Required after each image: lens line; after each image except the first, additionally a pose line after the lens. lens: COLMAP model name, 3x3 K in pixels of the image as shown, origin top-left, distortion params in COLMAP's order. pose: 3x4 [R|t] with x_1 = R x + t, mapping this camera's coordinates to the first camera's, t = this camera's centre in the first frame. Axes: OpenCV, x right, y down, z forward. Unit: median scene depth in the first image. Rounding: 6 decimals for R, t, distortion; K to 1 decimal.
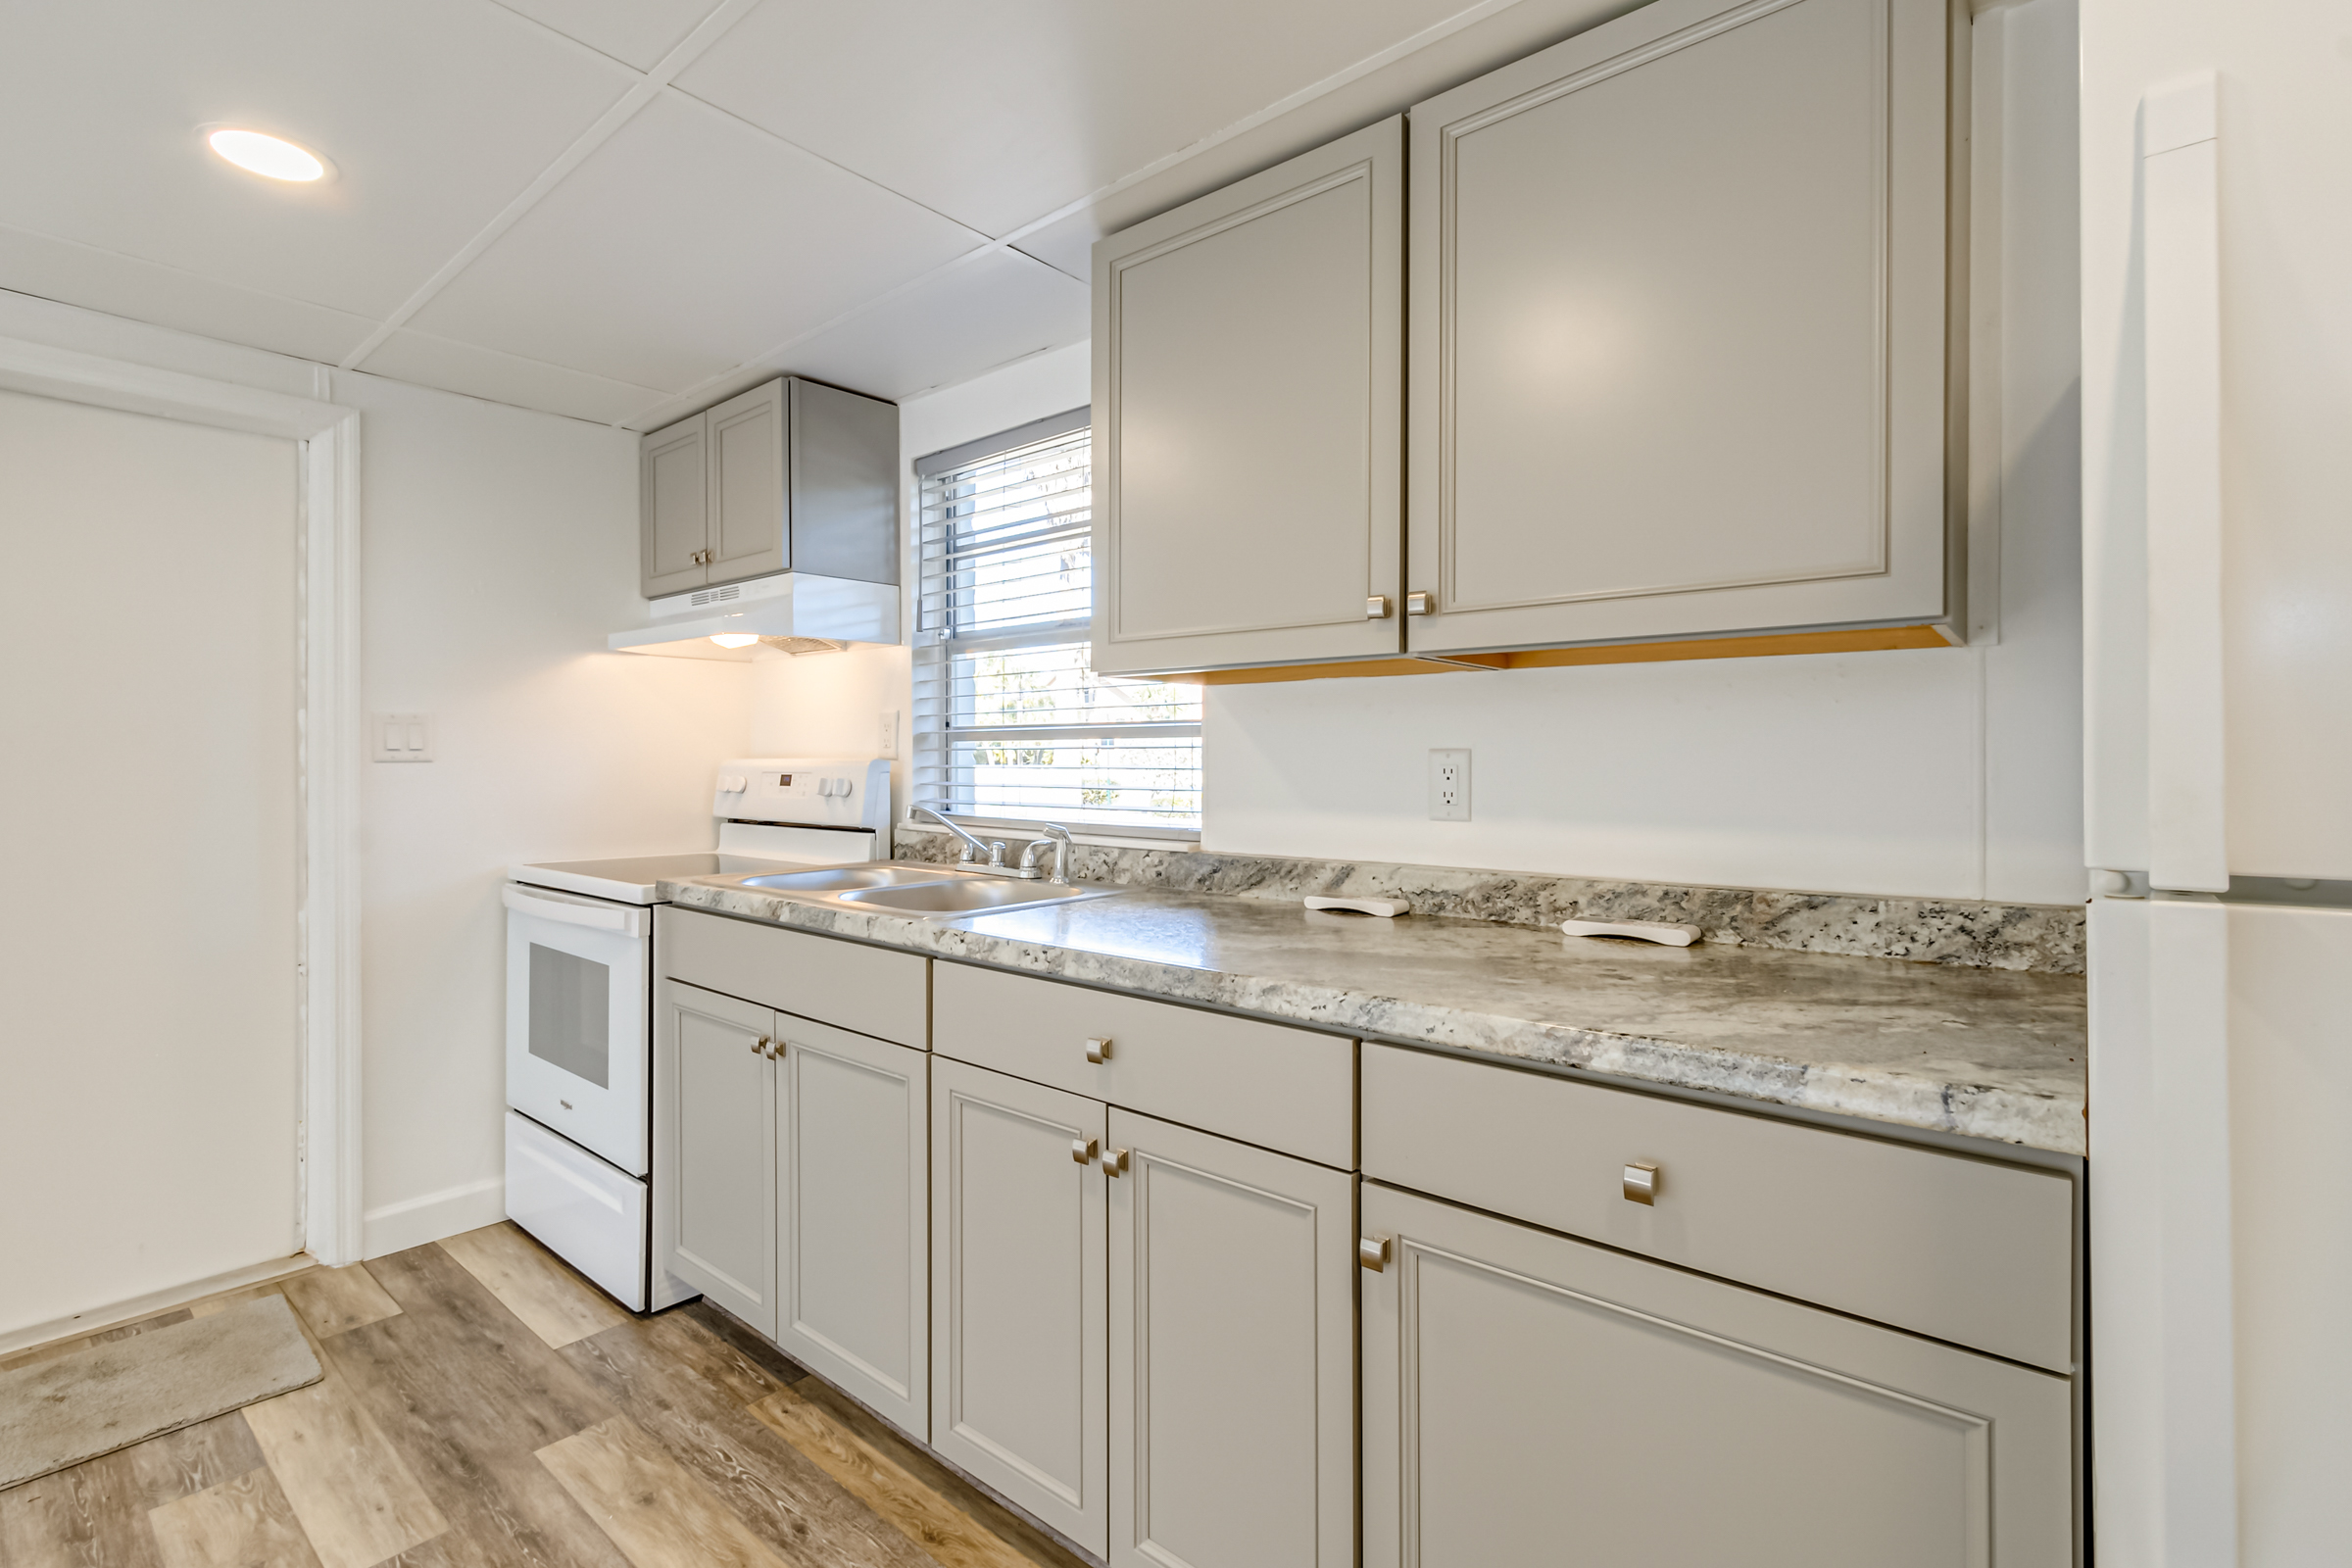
lens RADIAL K [[1082.1, 0, 1150.8], [0, 1082.1, 763.1], [0, 0, 1]] dist [0.002436, 0.000645]
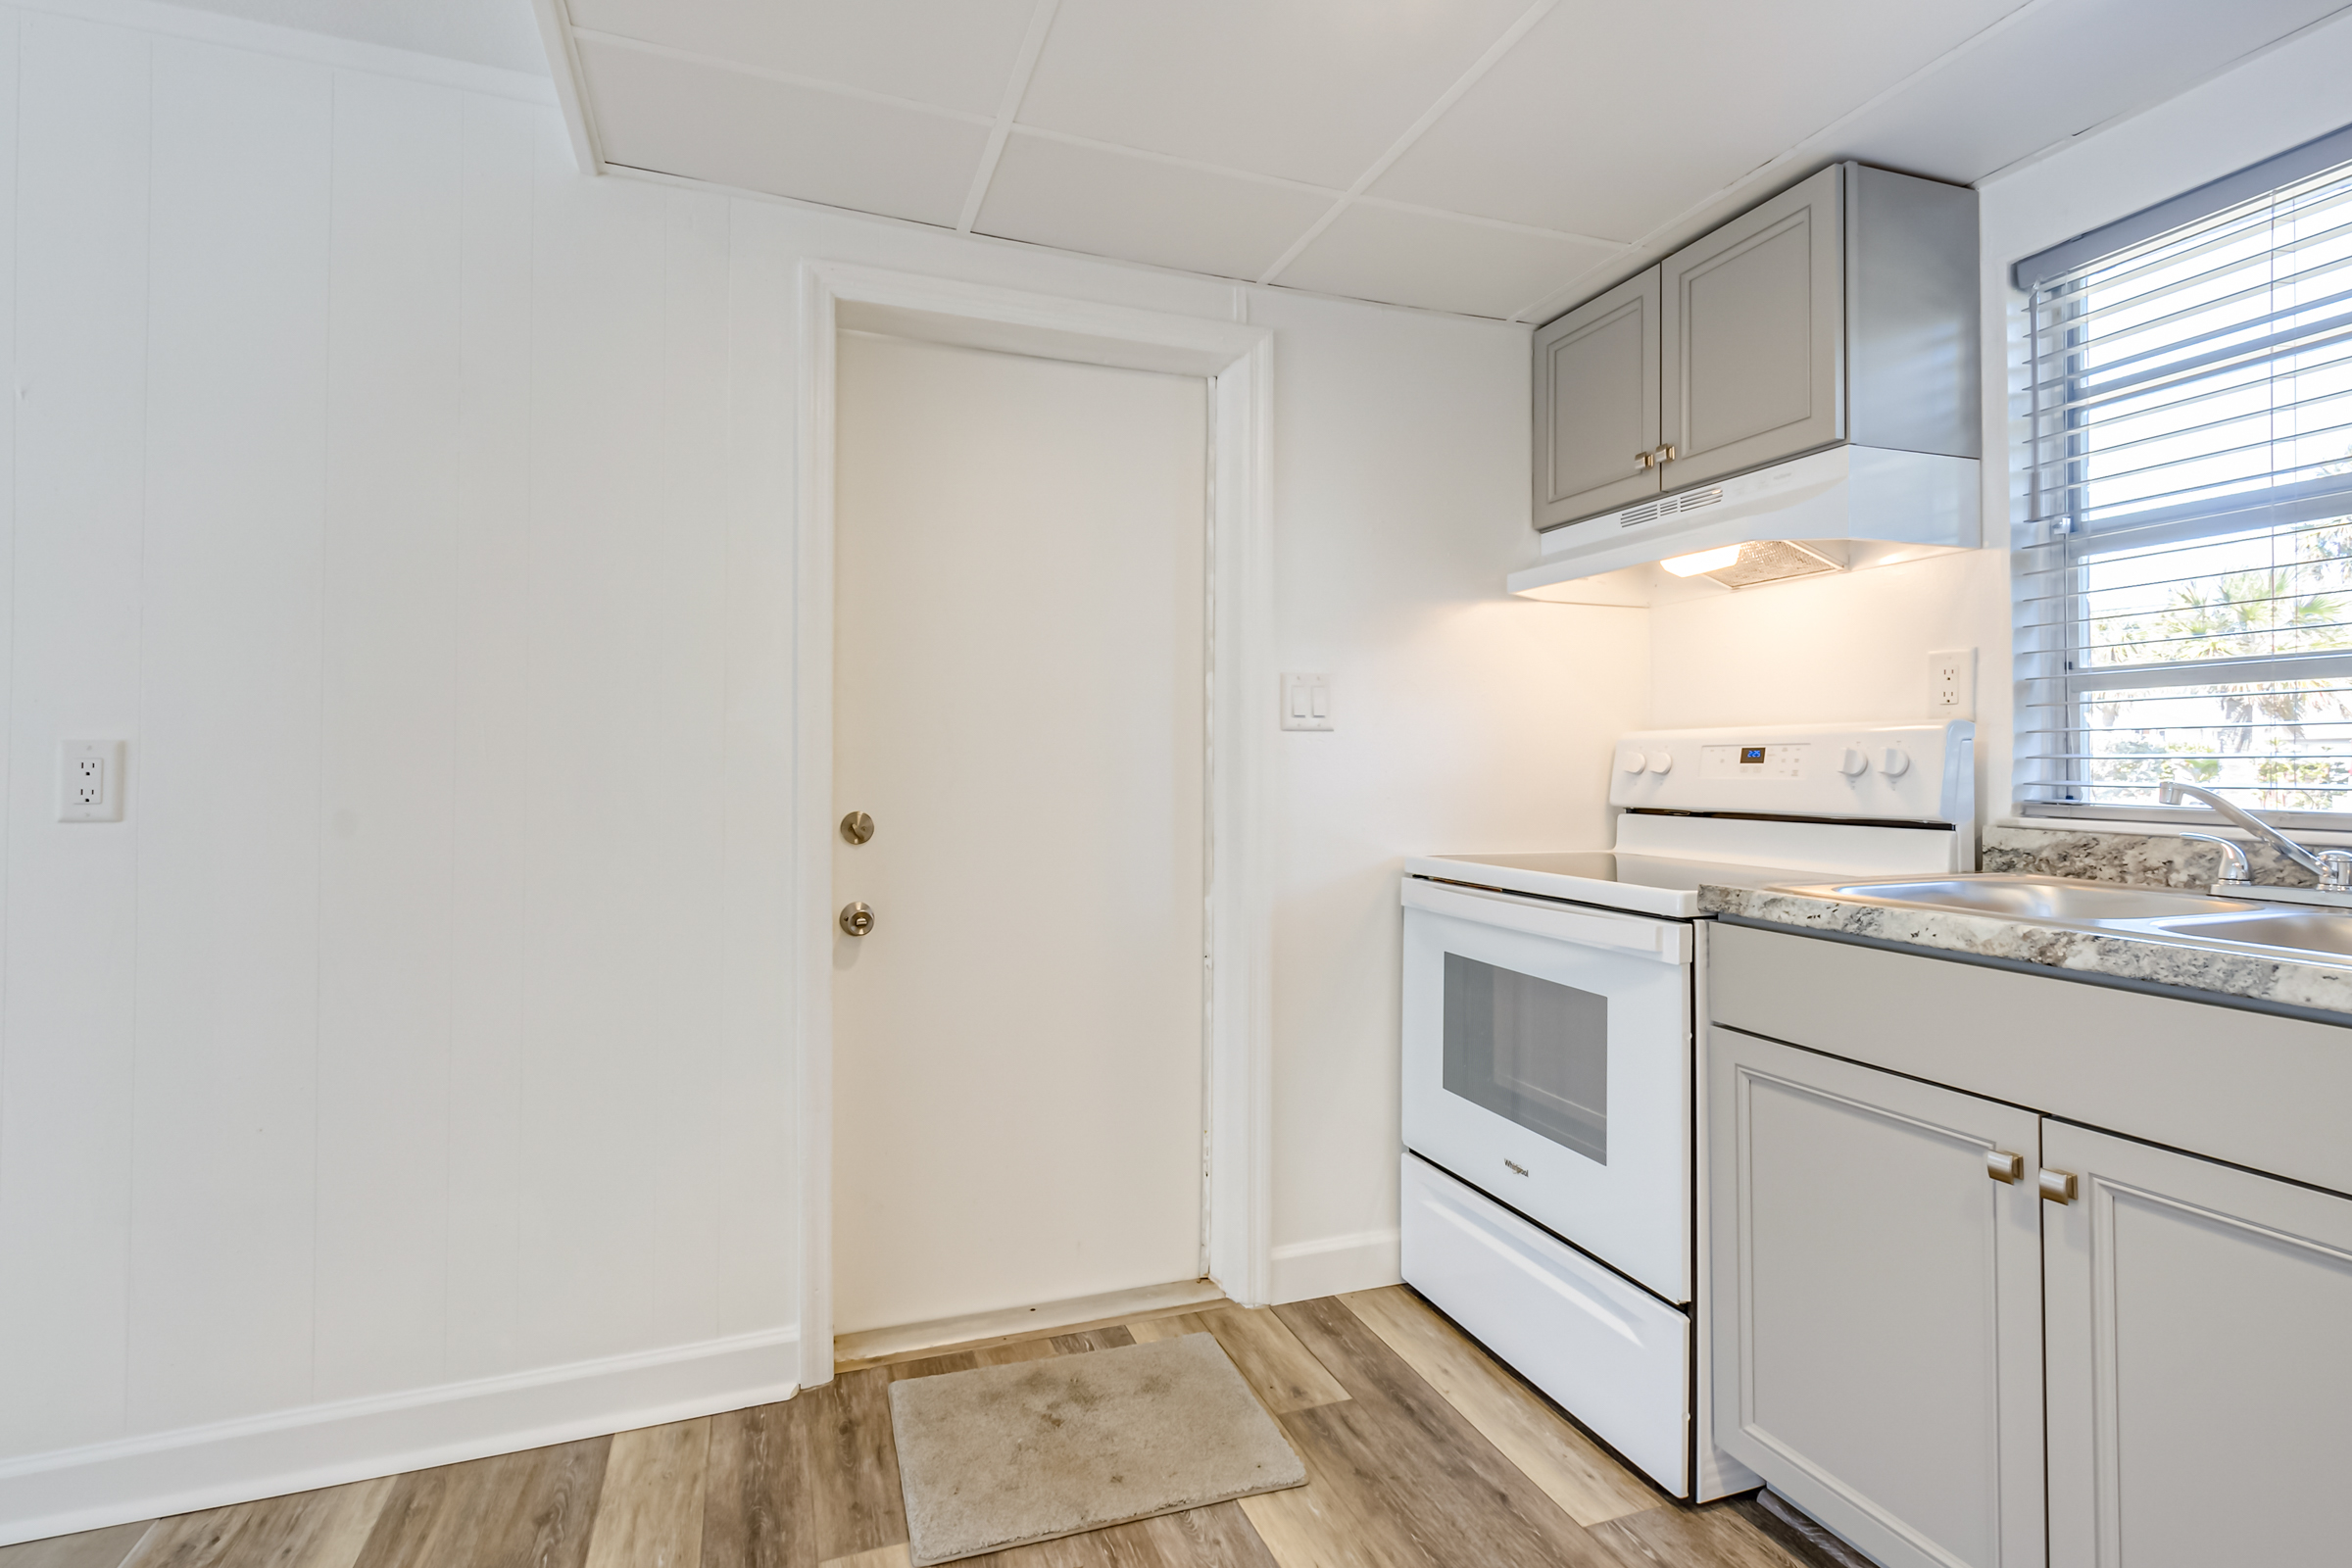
lens RADIAL K [[1112.1, 0, 1157.7], [0, 1112.1, 751.7], [0, 0, 1]] dist [0.005914, -0.000207]
pose [[0.870945, -0.003910, -0.491364, -0.444397], [-0.004600, 0.999860, -0.016110, 0.037985], [0.491358, 0.016292, 0.870805, 0.210109]]
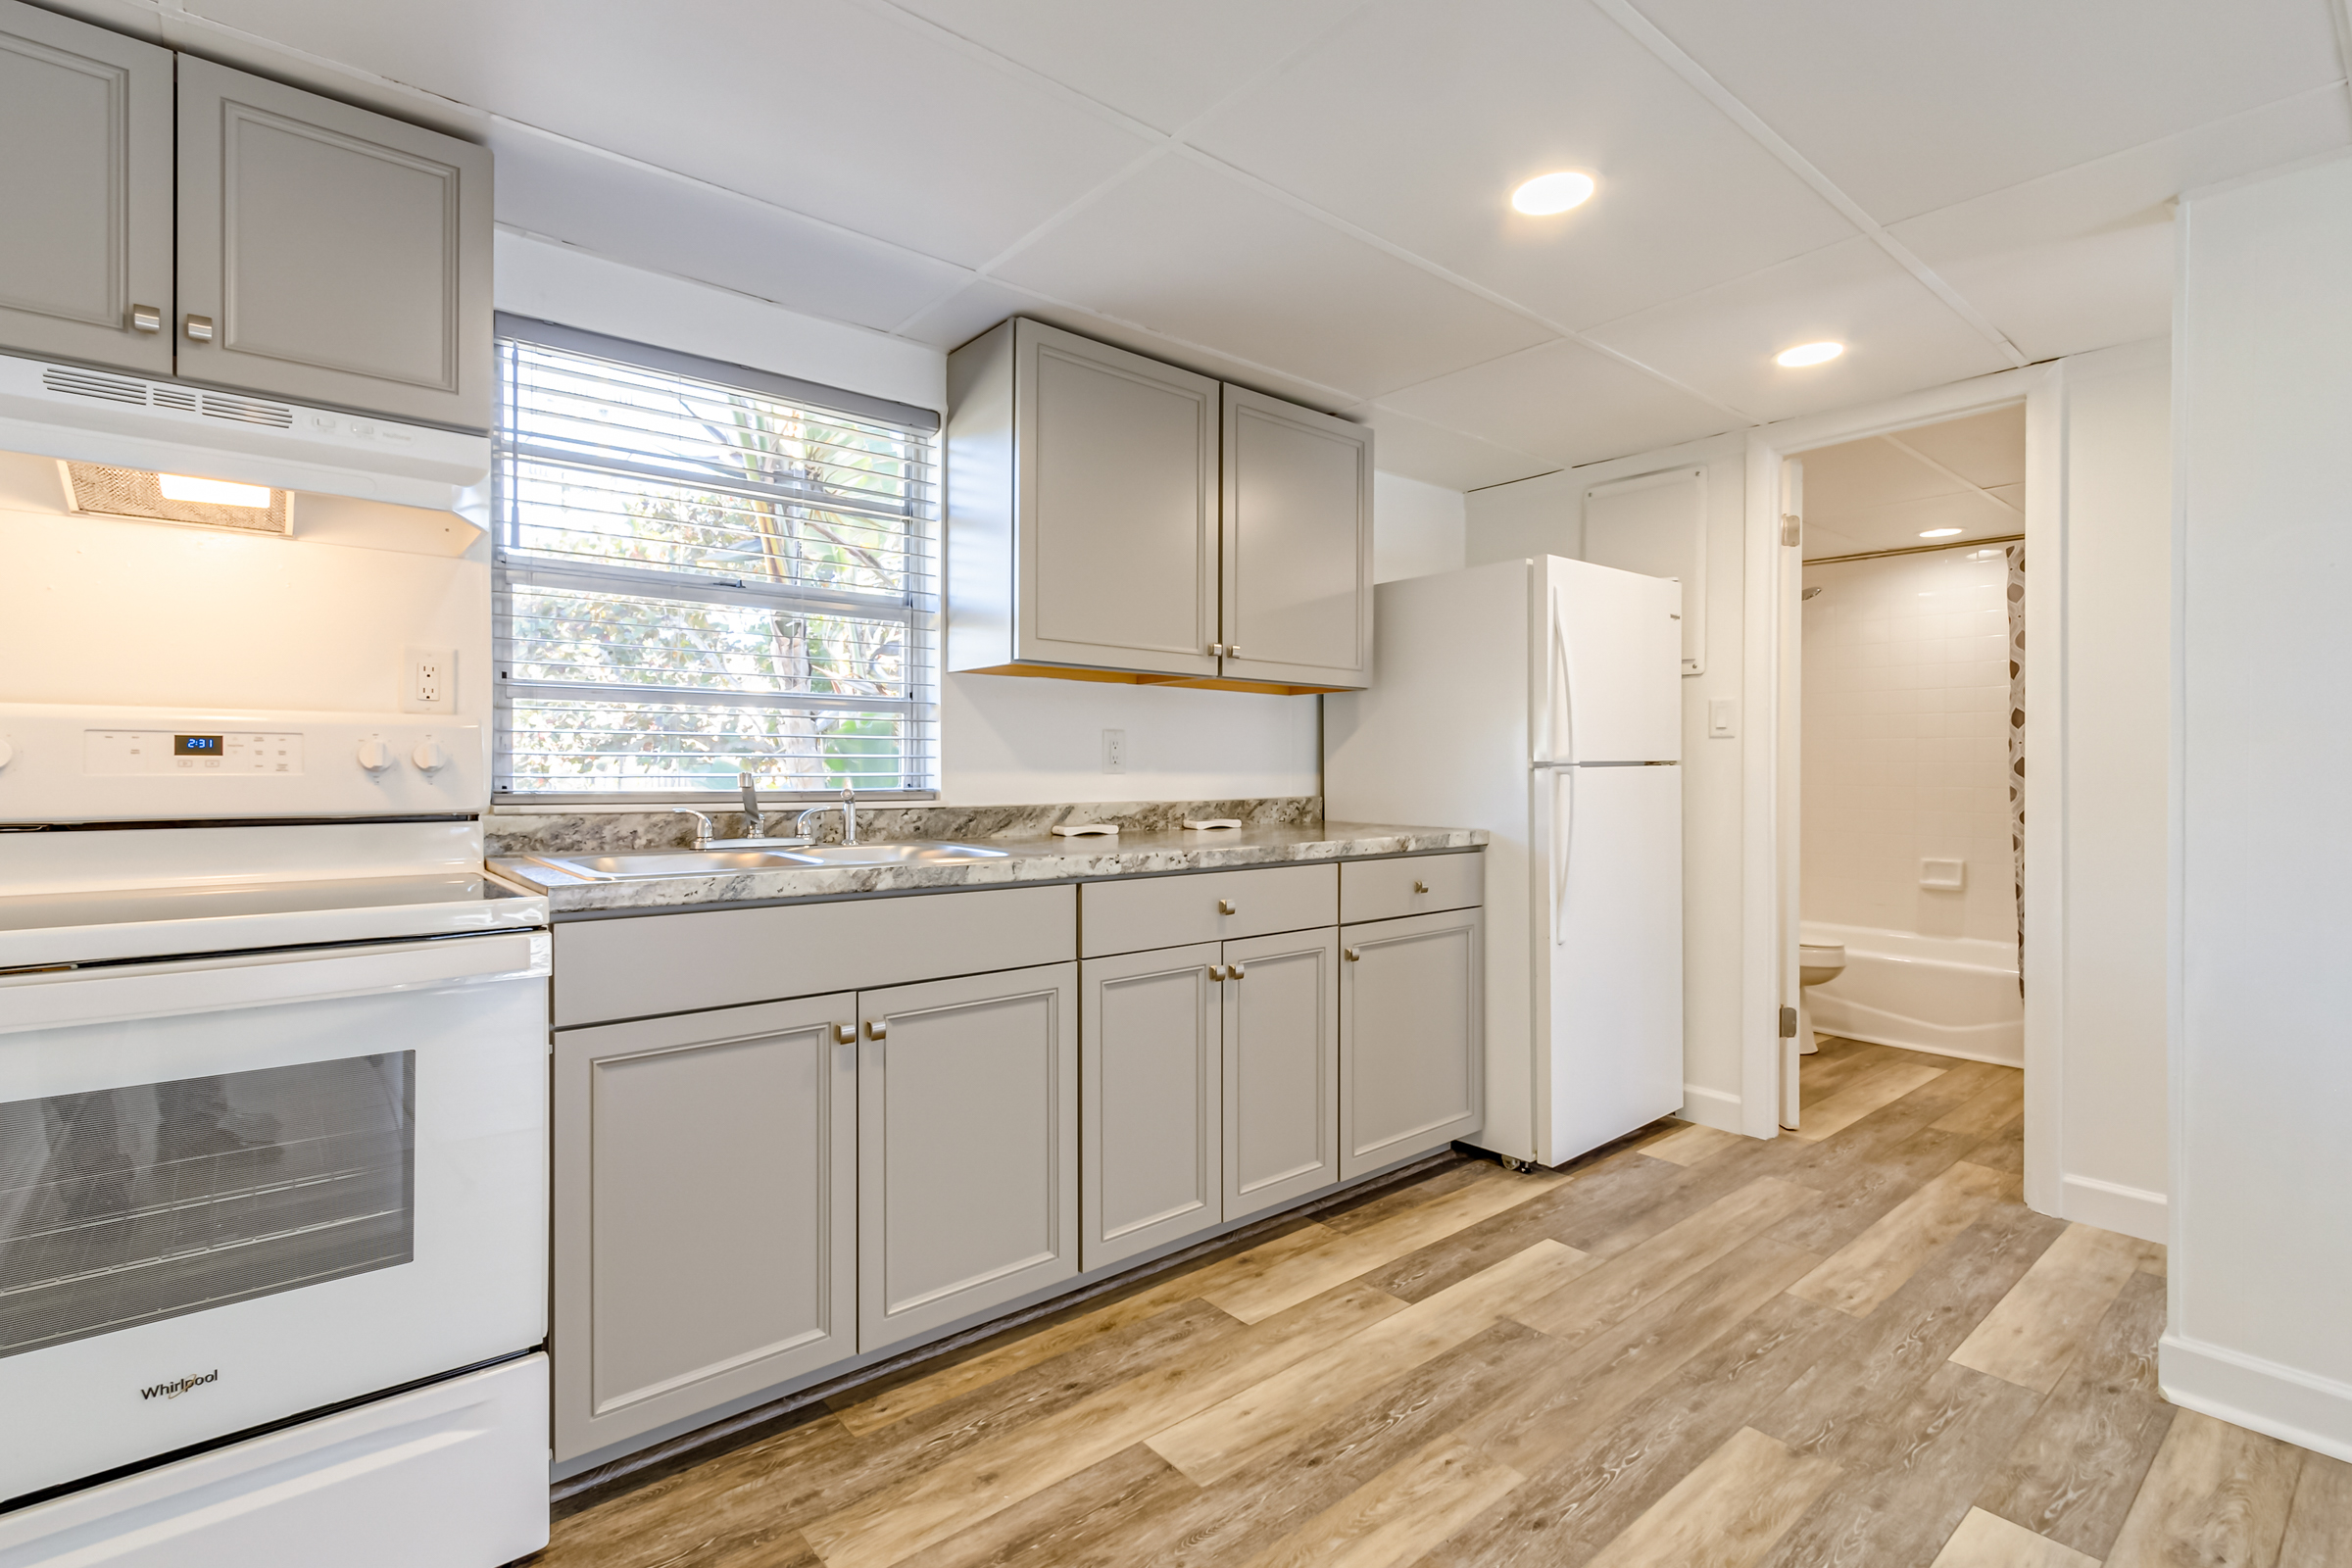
lens RADIAL K [[1086.6, 0, 1152.7], [0, 1086.6, 779.9], [0, 0, 1]] dist [0.005243, -0.001759]
pose [[0.167126, -0.009301, 0.985892, -1.145055], [0.000152, 0.999956, 0.009408, 0.040087], [-0.985936, -0.001423, 0.167120, 0.572267]]
